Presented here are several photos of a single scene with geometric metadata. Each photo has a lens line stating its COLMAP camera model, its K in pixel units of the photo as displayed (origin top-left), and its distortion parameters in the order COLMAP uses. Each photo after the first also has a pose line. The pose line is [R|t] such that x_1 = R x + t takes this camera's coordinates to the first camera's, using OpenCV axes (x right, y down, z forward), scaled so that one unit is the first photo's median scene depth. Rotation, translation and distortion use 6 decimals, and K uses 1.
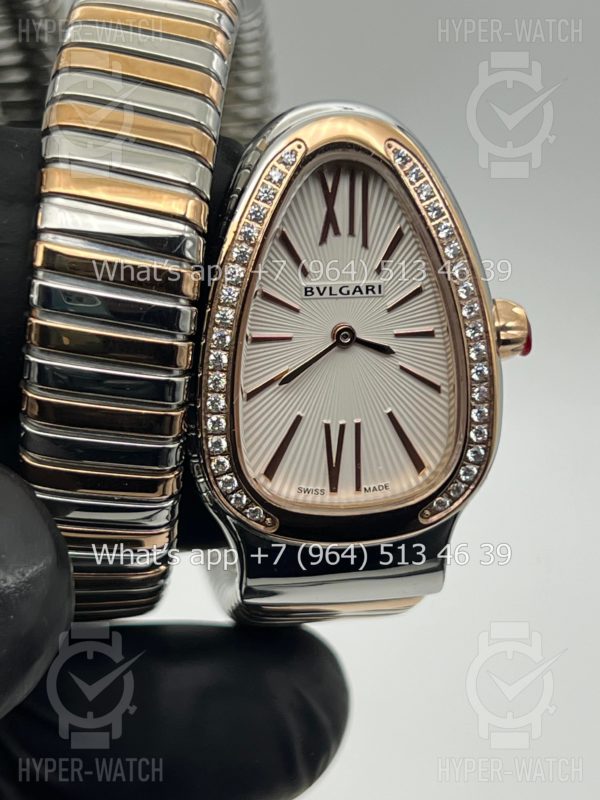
lens RADIAL K [[1858.5, 0, 300.0], [0, 1858.5, 400.0], [0, 0, 1]] dist [0.164655, 0.332307]
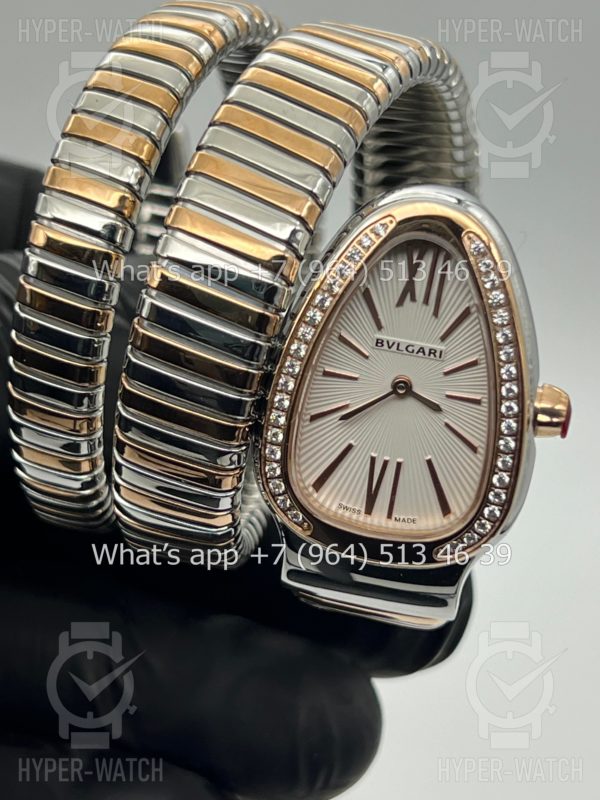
lens RADIAL K [[1858.5, 0, 300.0], [0, 1858.5, 400.0], [0, 0, 1]] dist [0.164655, 0.332307]
pose [[0.944145, 0.228724, -0.237223, 0.241667], [-0.217184, 0.973317, 0.074057, -0.098878], [0.247832, -0.018400, 0.968628, -0.140531]]
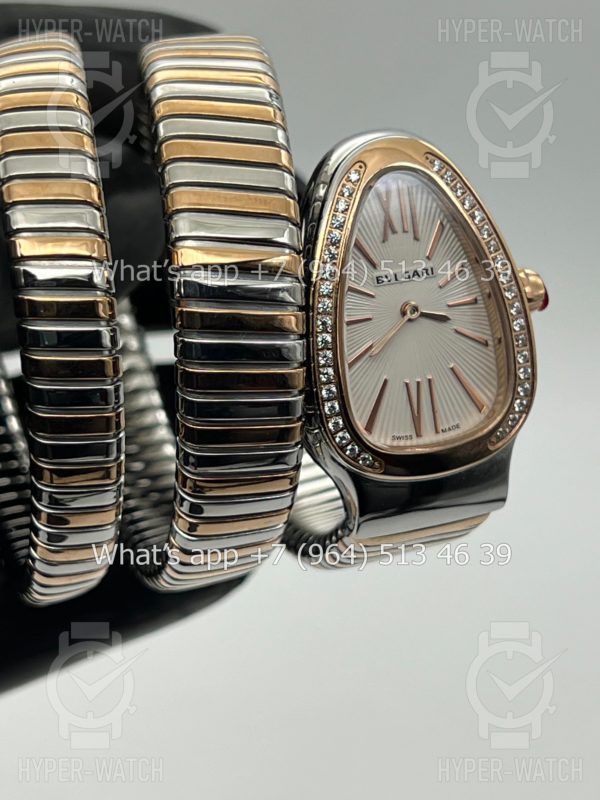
lens RADIAL K [[1858.5, 0, 300.0], [0, 1858.5, 400.0], [0, 0, 1]] dist [0.164655, 0.332307]
pose [[0.977846, -0.146966, 0.149058, -0.248673], [0.155348, 0.986780, -0.046183, 0.072295], [-0.140300, 0.068316, 0.987749, -0.237697]]
